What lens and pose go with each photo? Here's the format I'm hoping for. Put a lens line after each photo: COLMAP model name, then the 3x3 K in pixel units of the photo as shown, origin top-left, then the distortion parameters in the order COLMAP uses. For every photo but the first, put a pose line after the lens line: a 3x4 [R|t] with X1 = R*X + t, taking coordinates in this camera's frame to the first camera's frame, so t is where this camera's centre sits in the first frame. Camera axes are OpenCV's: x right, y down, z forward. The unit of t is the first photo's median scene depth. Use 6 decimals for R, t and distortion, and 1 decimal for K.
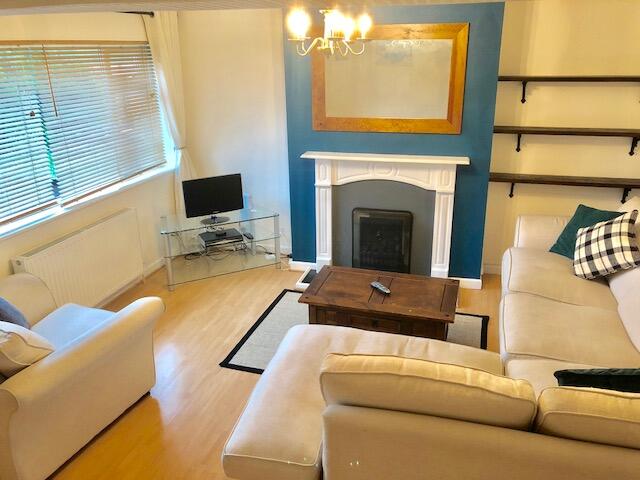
lens RADIAL K [[522.6, 0, 326.8], [0, 522.6, 240.0], [0, 0, 1]] dist [0.006770, -0.006532]
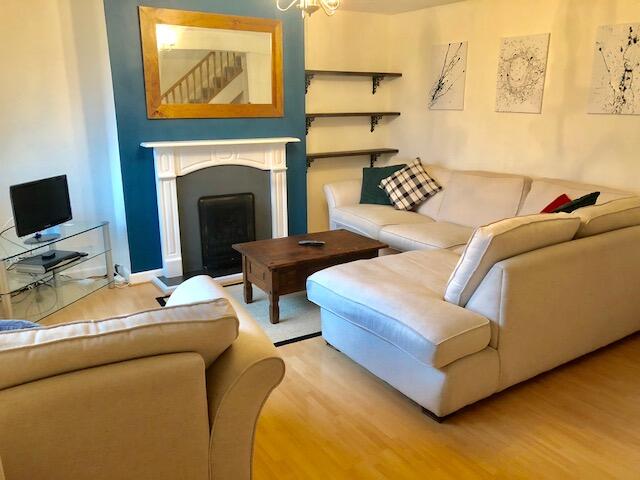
lens RADIAL K [[522.6, 0, 326.8], [0, 522.6, 240.0], [0, 0, 1]] dist [0.006770, -0.006532]
pose [[0.639557, -0.178034, 0.747844, -0.554452], [0.253517, 0.967237, 0.013456, 0.063319], [-0.725738, 0.180986, 0.663738, 0.205012]]
